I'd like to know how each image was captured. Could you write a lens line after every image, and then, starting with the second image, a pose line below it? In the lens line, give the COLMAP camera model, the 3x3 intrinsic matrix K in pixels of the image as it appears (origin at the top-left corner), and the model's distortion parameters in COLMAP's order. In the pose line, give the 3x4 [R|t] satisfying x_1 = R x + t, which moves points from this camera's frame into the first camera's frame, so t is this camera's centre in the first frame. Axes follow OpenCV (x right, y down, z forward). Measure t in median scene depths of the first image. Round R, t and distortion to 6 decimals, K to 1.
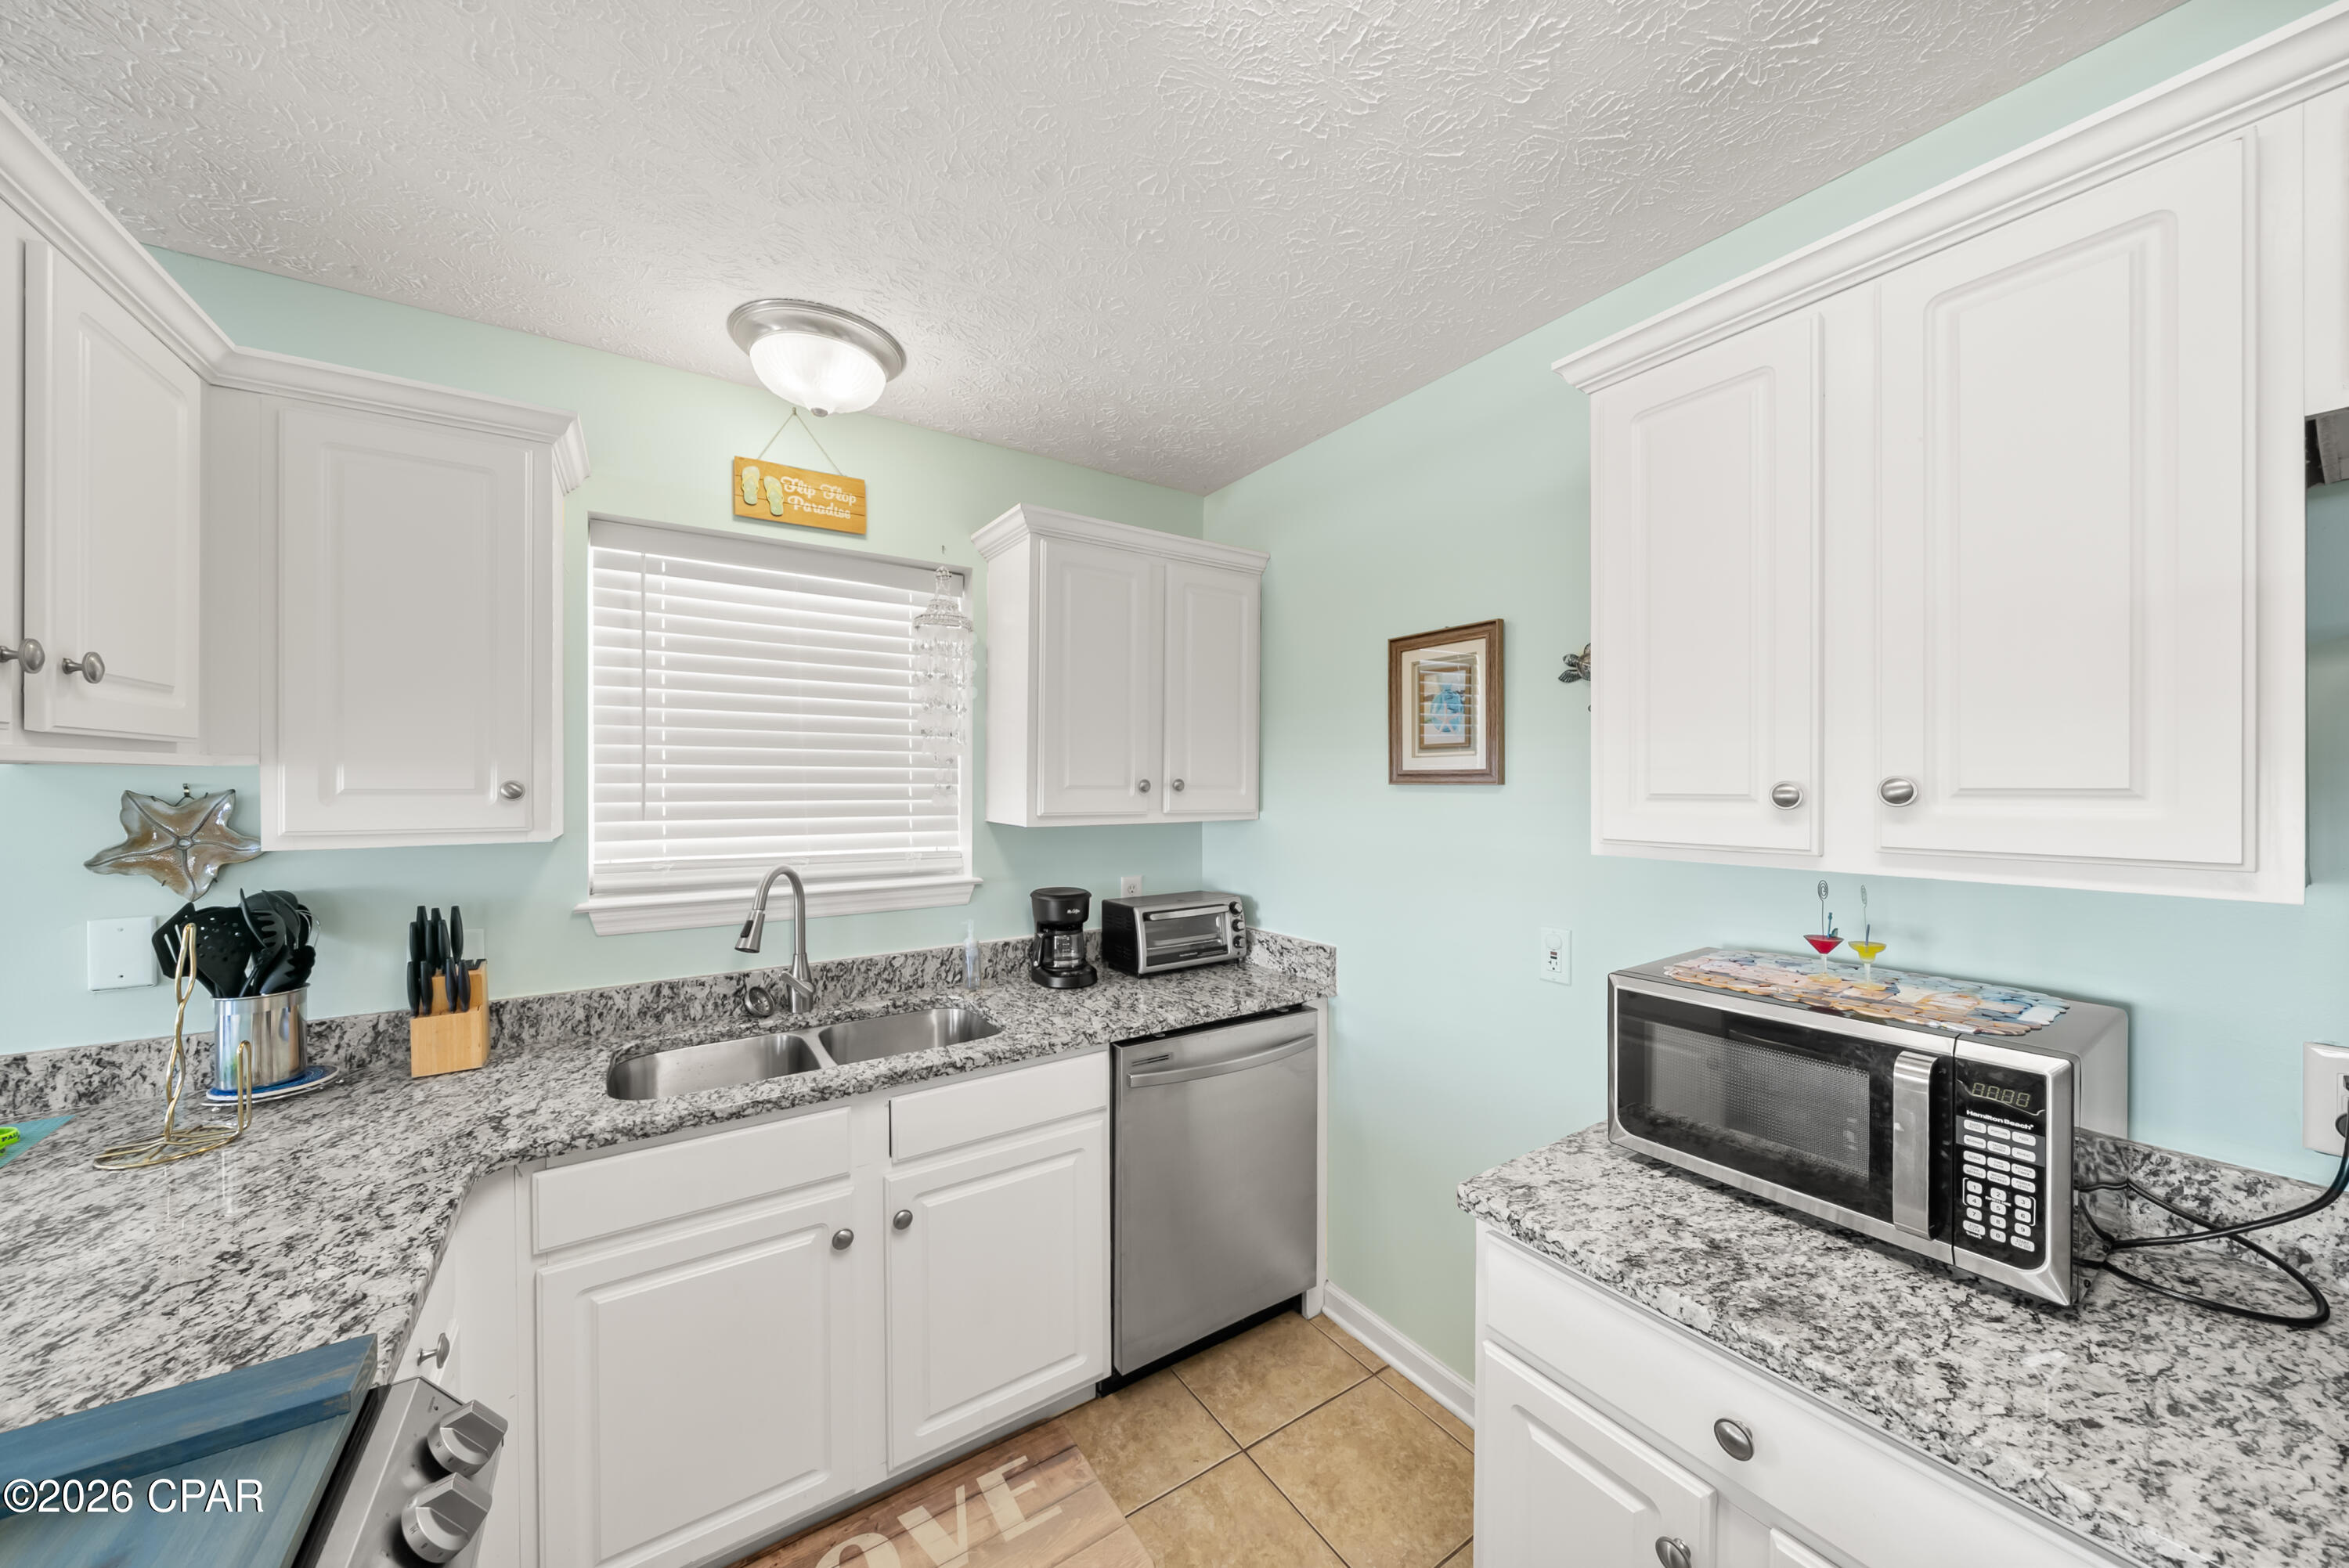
lens RADIAL K [[812.6, 0, 1182.9], [0, 812.6, 787.7], [0, 0, 1]] dist [-0.005615, 0.000099]
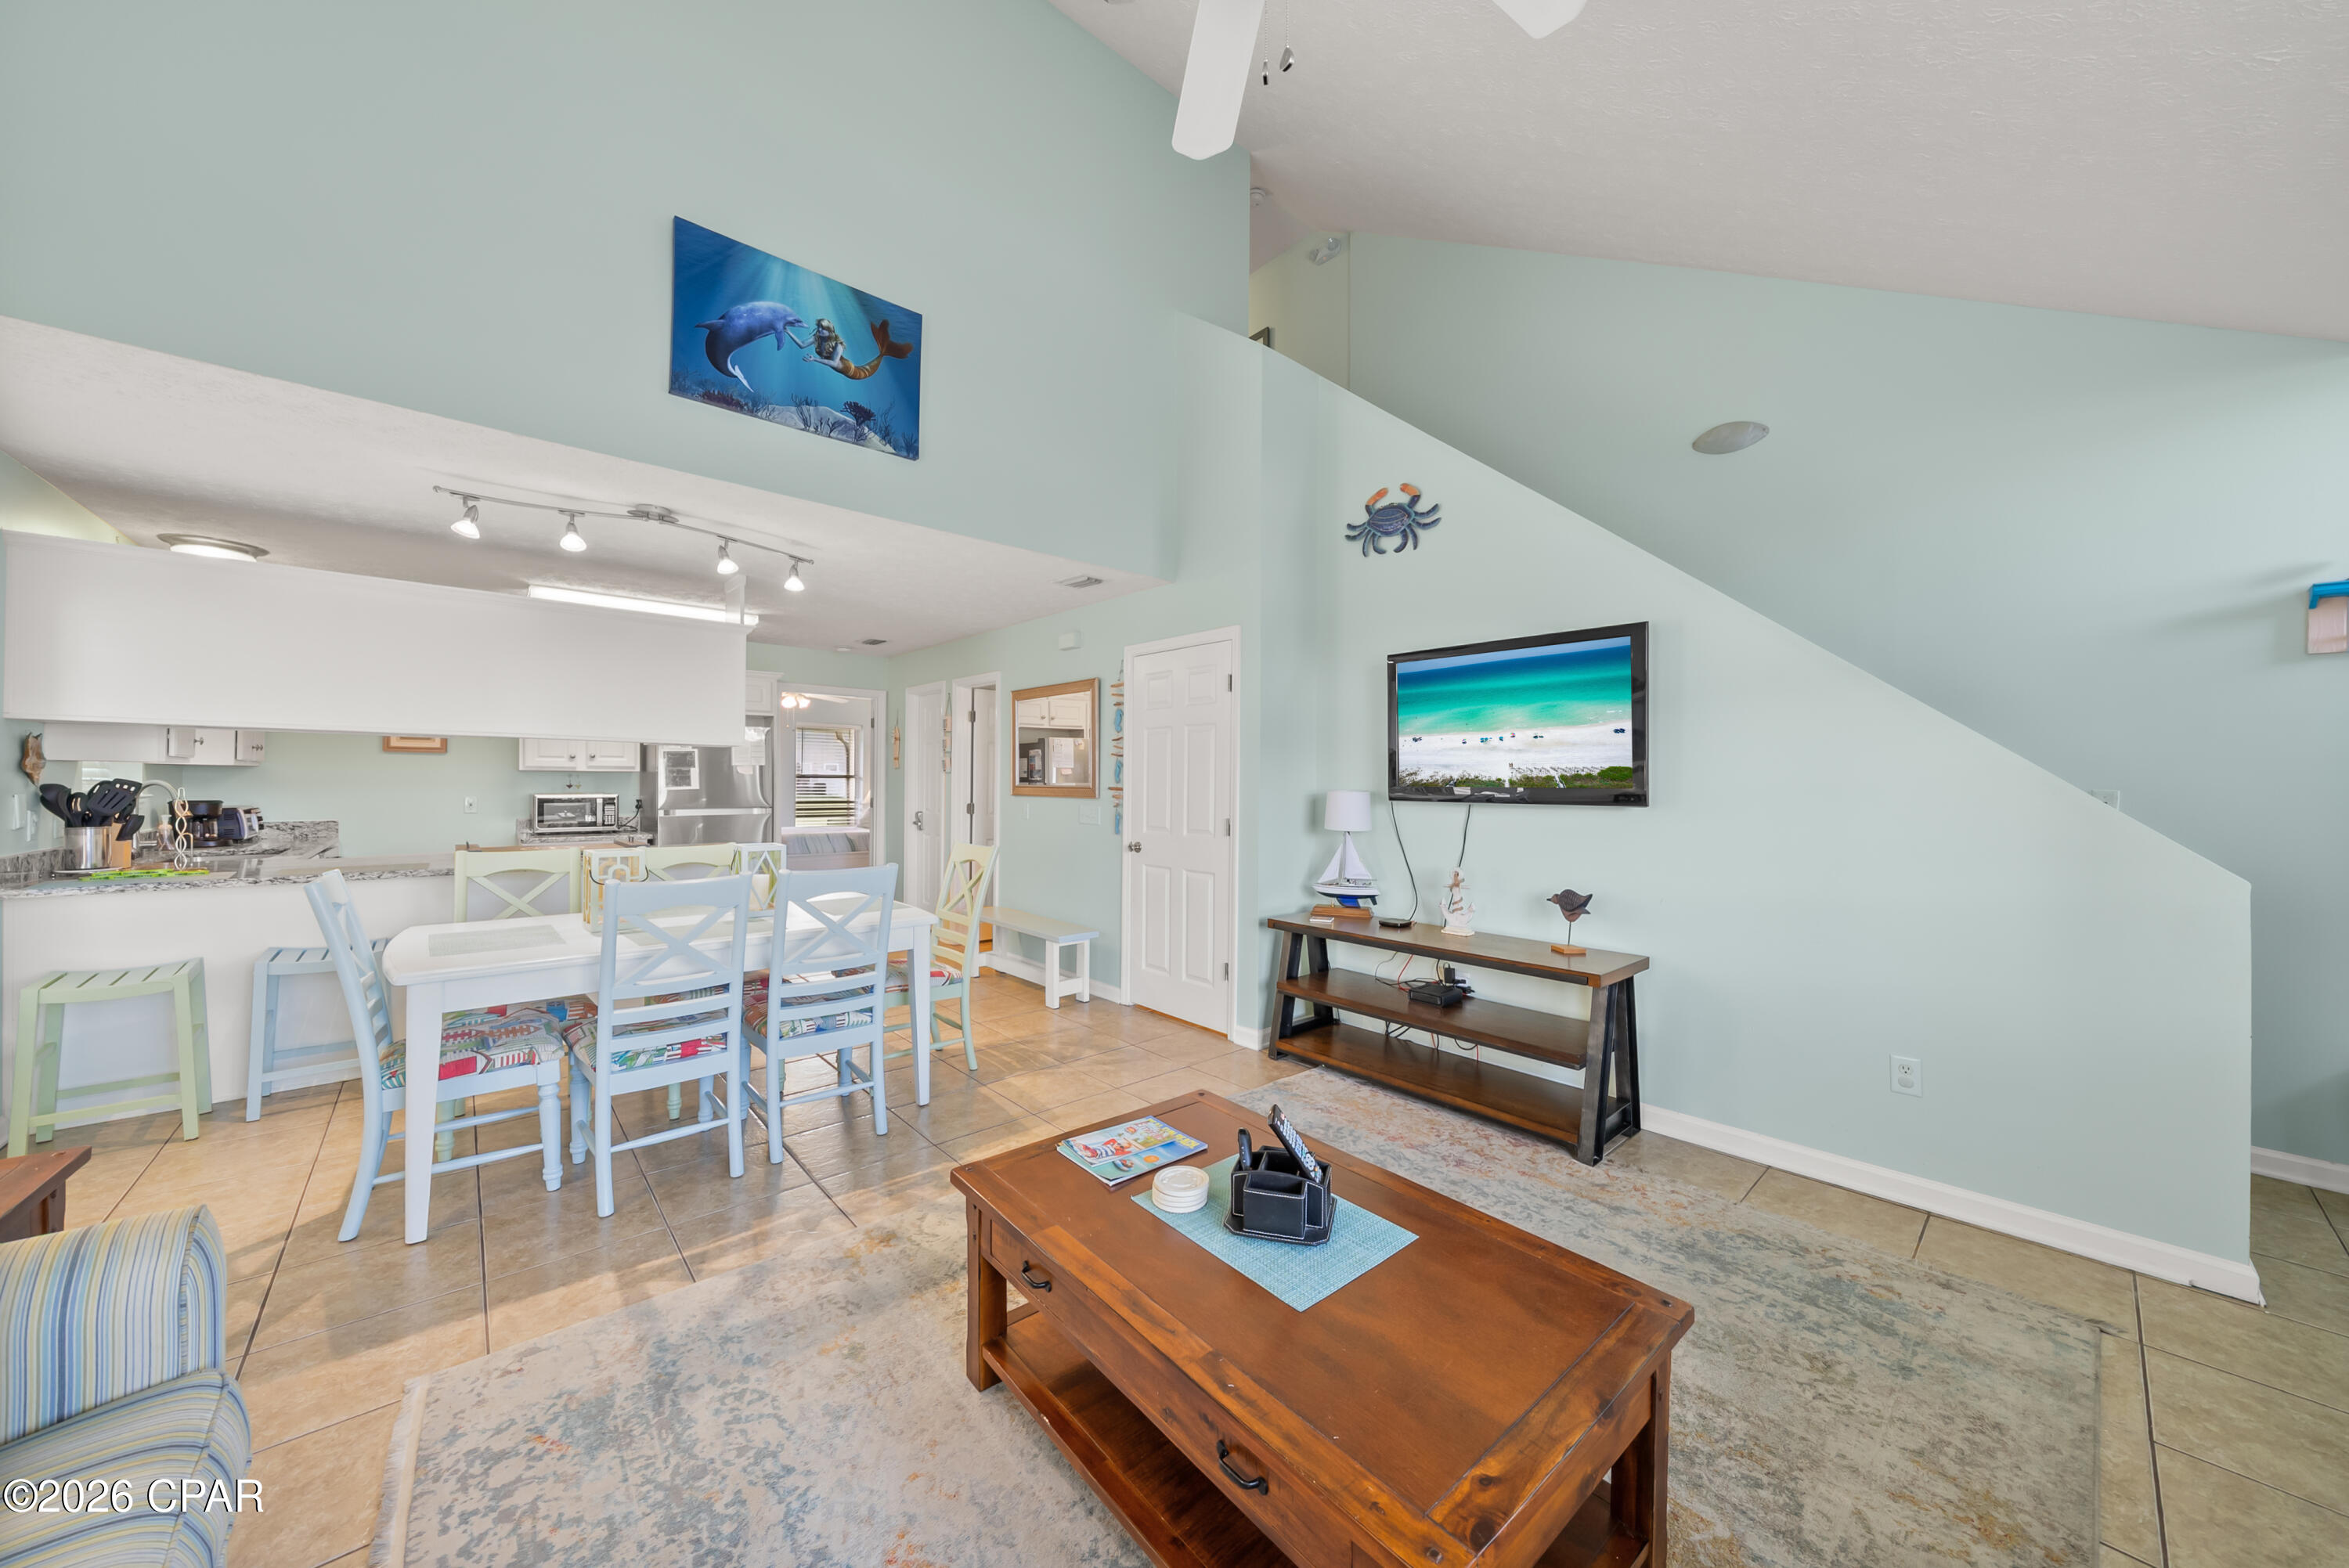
lens RADIAL K [[812.6, 0, 1196.1], [0, 812.6, 786.2], [0, 0, 1]] dist [-0.005615, 0.000099]
pose [[-0.149549, -0.006432, 0.988733, -2.908844], [-0.002824, 0.999978, 0.006078, 0.090951], [-0.988750, -0.001883, -0.149564, -1.280452]]
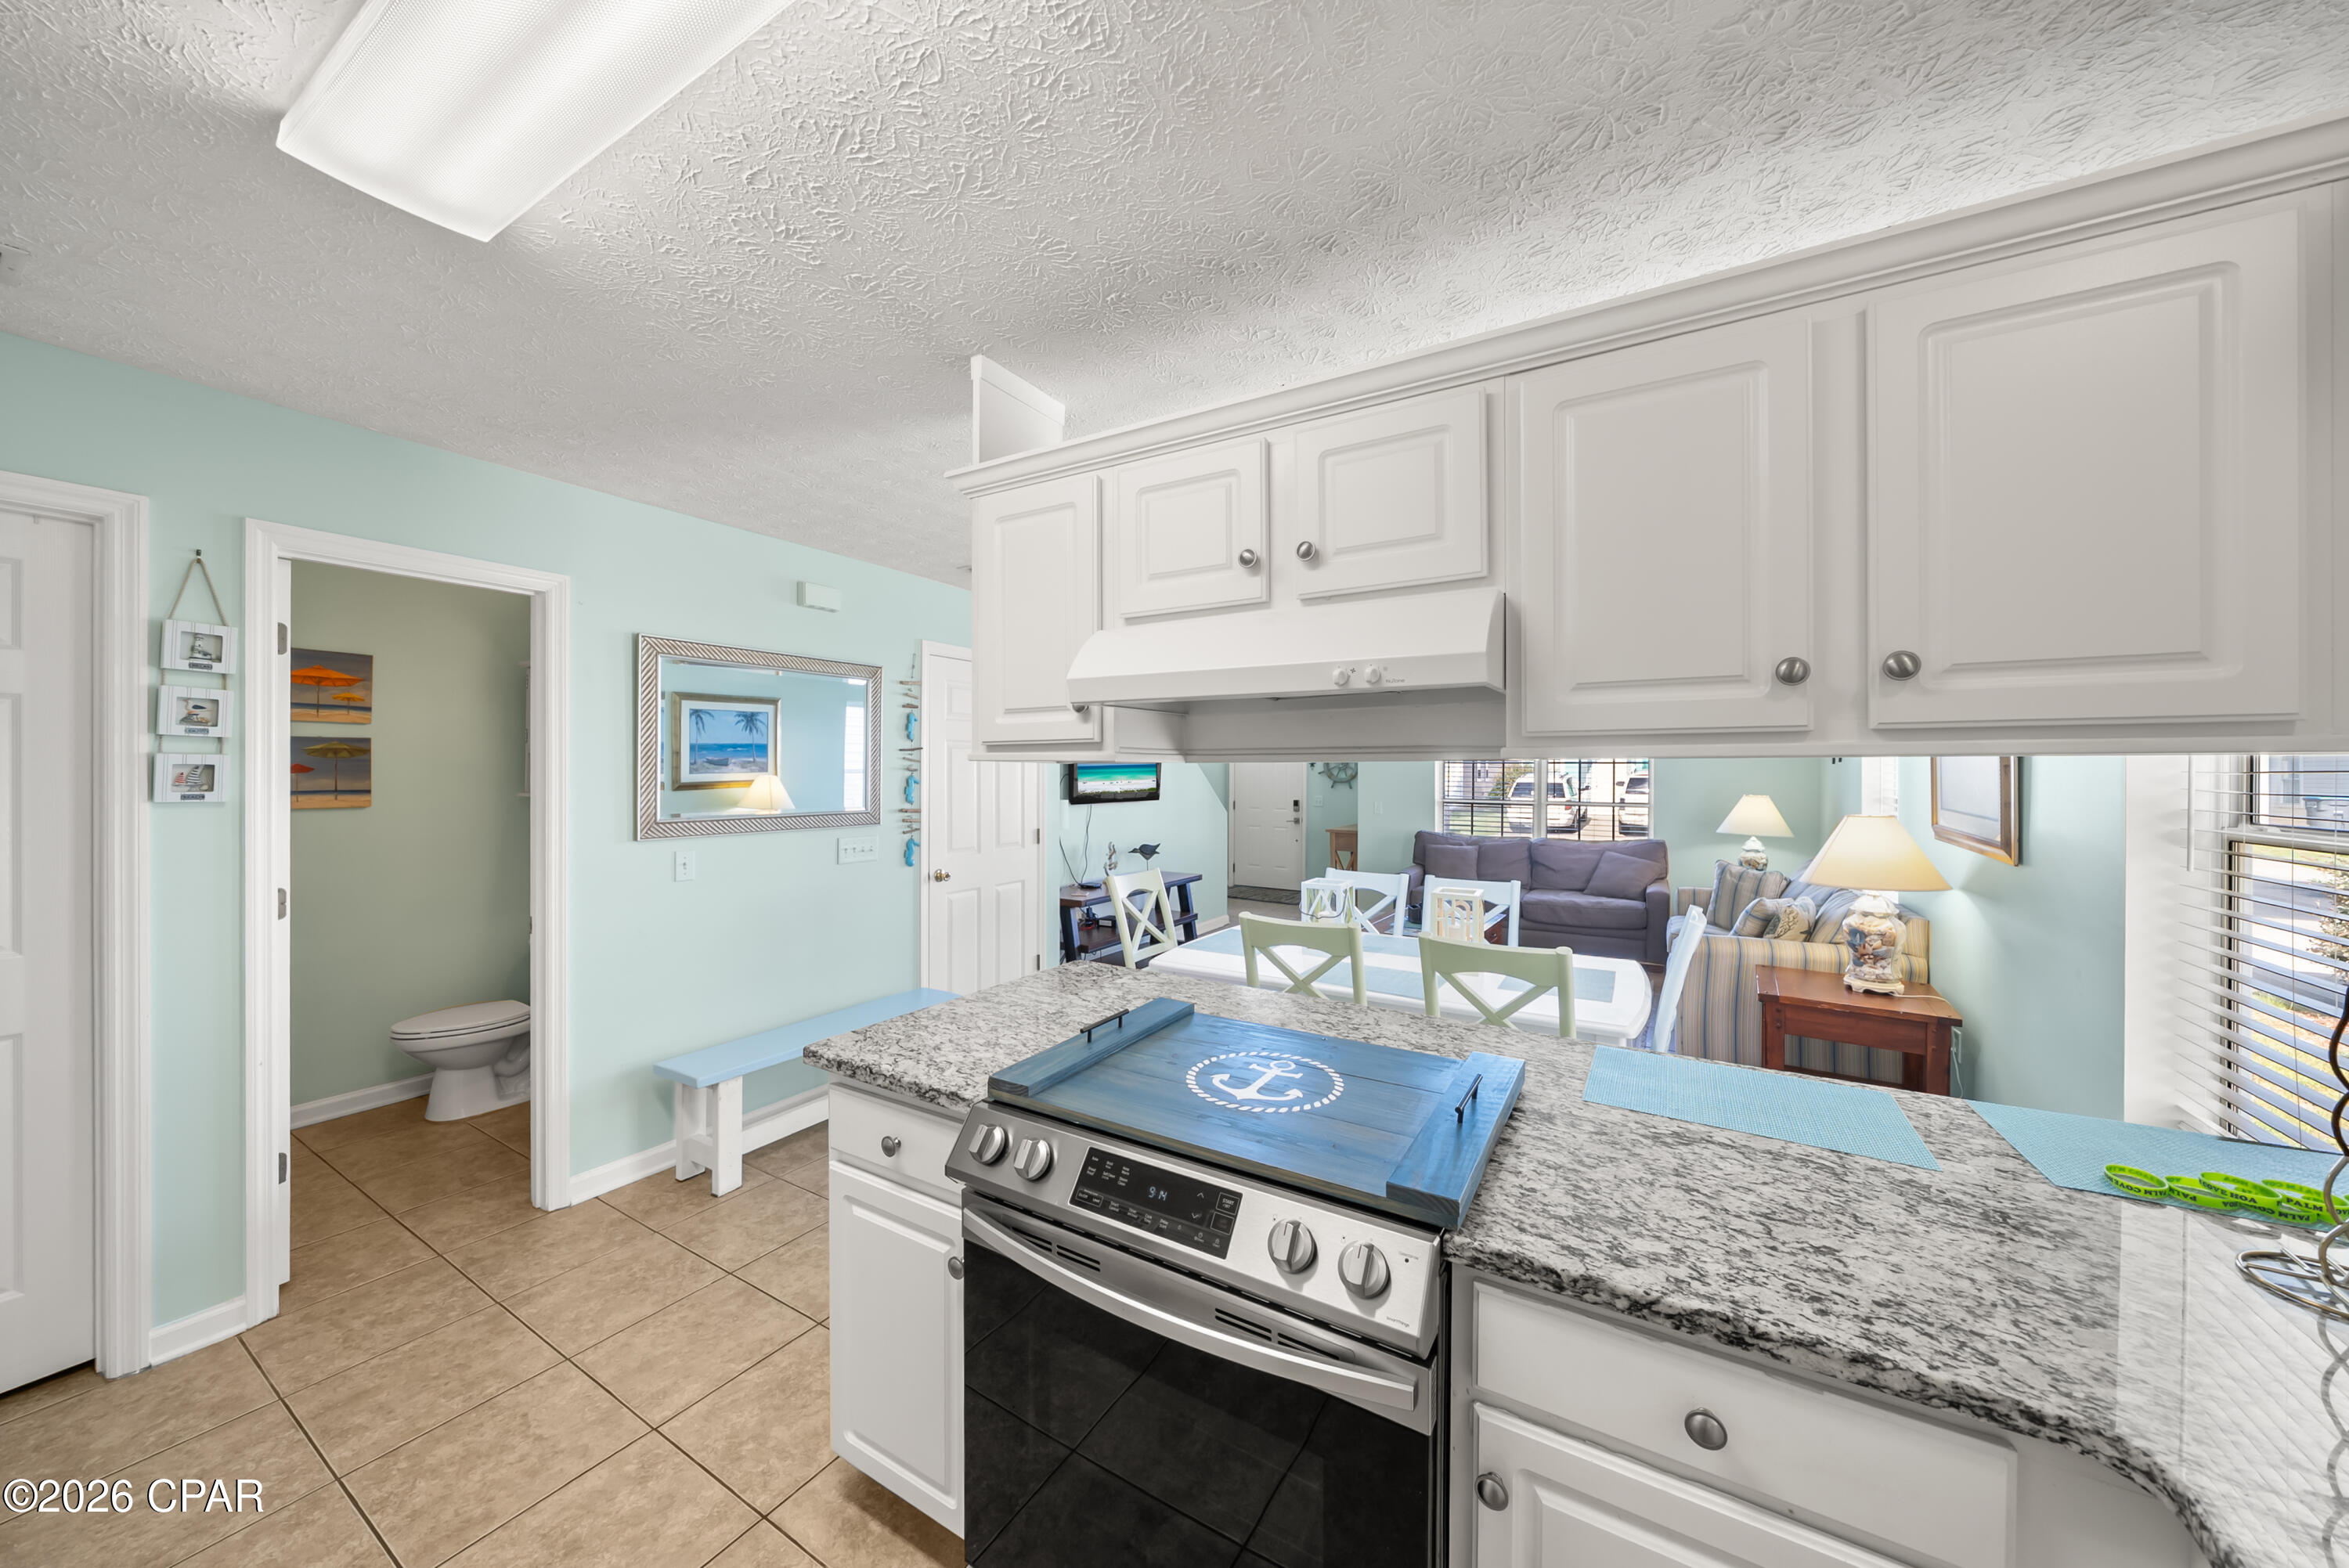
lens RADIAL K [[812.6, 0, 1173.4], [0, 812.6, 766.9], [0, 0, 1]] dist [-0.005615, 0.000099]
pose [[-0.907879, -0.007547, -0.419165, -0.018254], [-0.008344, 0.999965, 0.000069, -0.003677], [0.419150, 0.003560, -0.907910, 0.791124]]
